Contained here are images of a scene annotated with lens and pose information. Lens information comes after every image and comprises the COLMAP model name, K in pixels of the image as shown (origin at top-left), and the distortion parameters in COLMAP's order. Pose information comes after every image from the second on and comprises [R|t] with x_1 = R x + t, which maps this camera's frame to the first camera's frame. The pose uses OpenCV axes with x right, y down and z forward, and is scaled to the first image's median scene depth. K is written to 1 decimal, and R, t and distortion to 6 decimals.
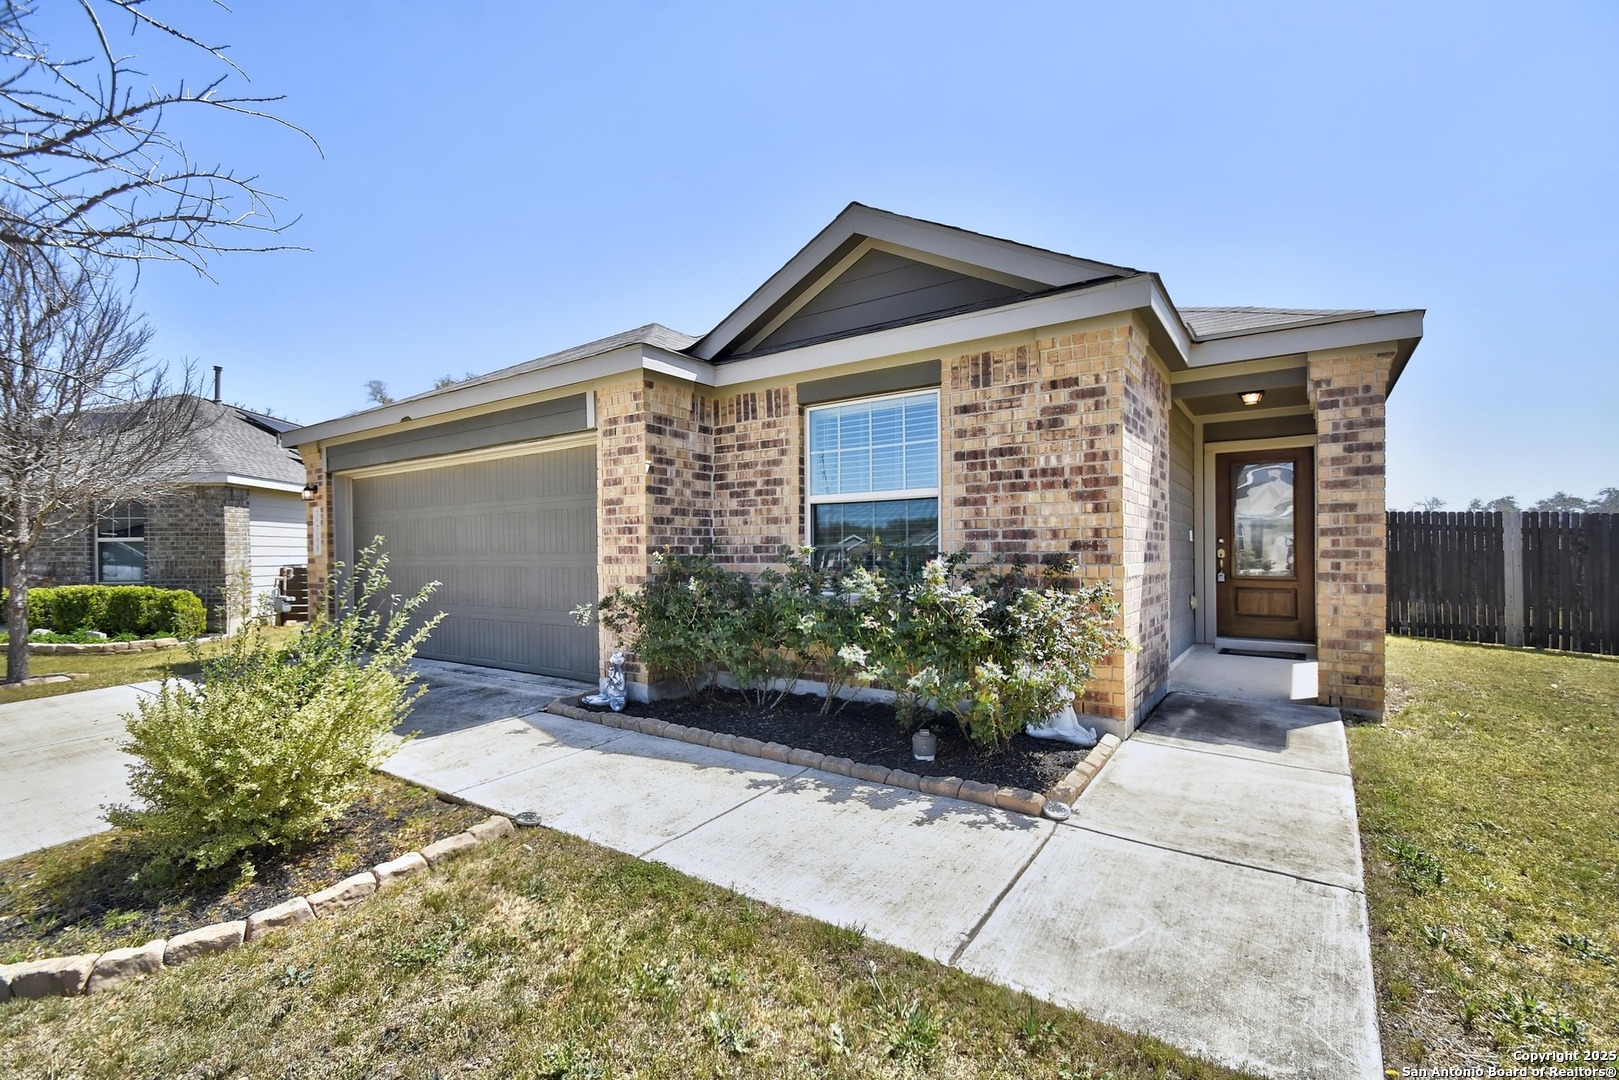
lens RADIAL K [[715.6, 0, 811.2], [0, 715.6, 542.5], [0, 0, 1]] dist [0.006454, -0.011490]
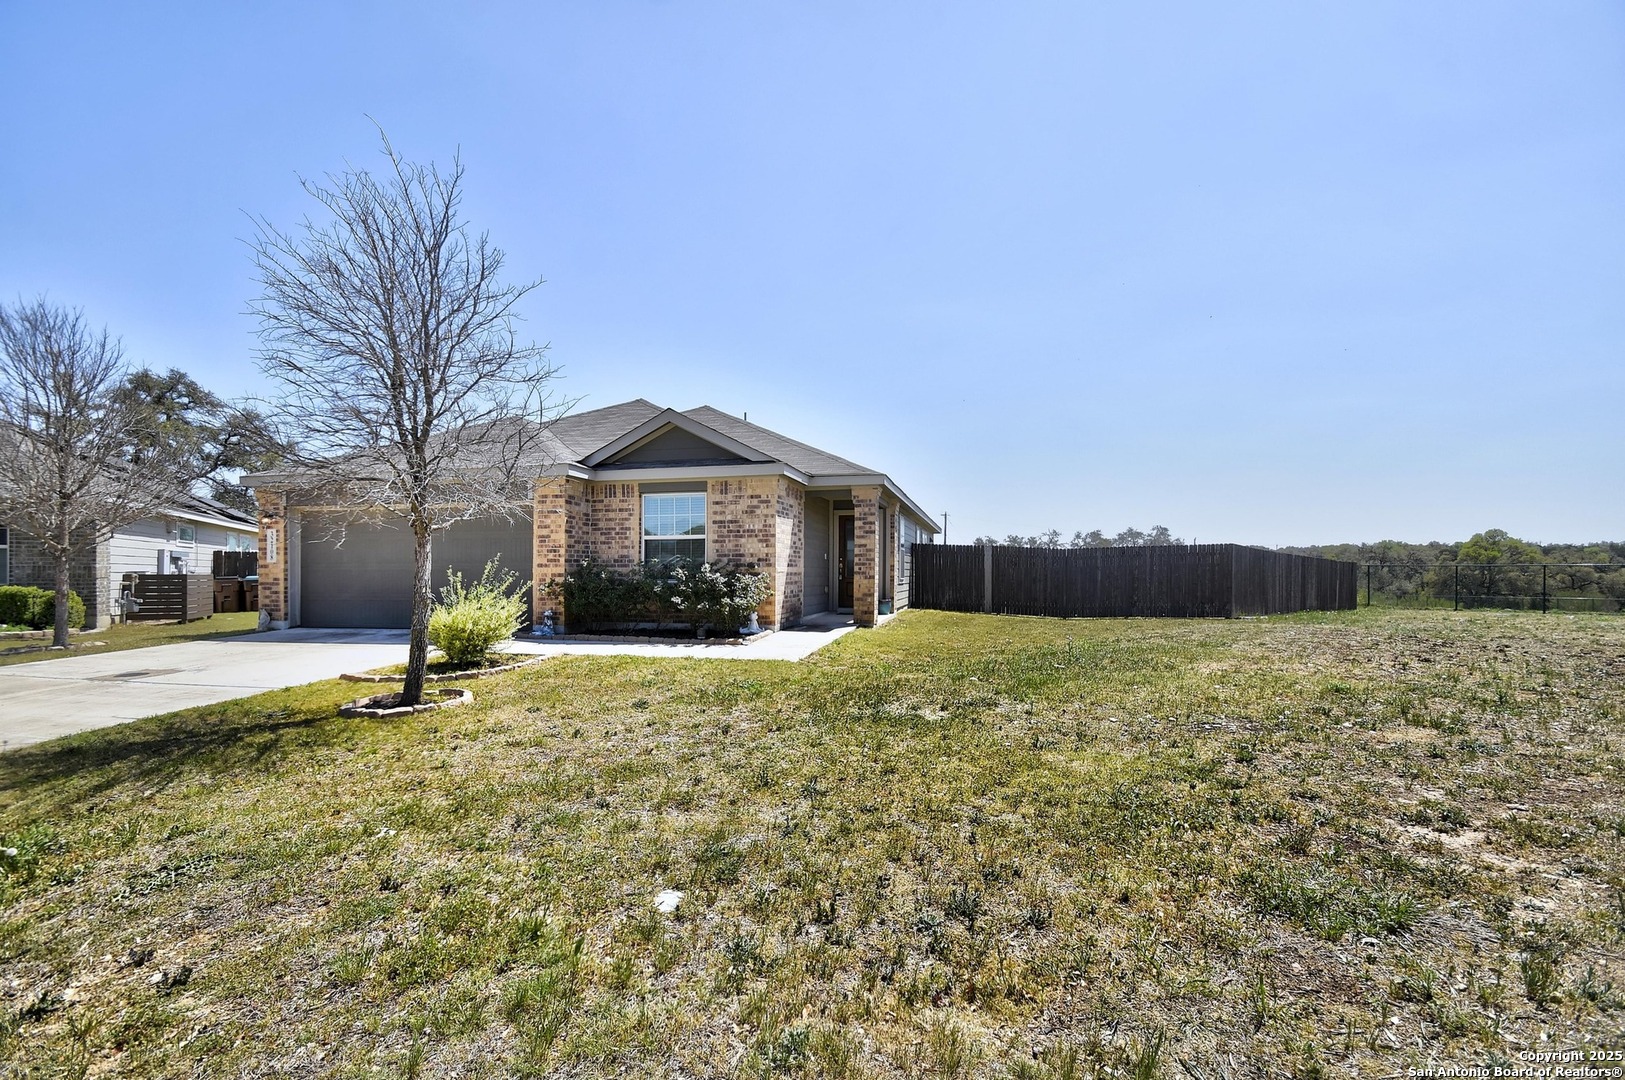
lens RADIAL K [[718.2, 0, 835.0], [0, 718.2, 543.9], [0, 0, 1]] dist [0.006454, -0.011490]
pose [[0.923519, 0.016823, 0.383184, -0.305478], [-0.009071, 0.999716, -0.022028, 0.001267], [-0.383446, 0.016867, 0.923409, -1.230129]]
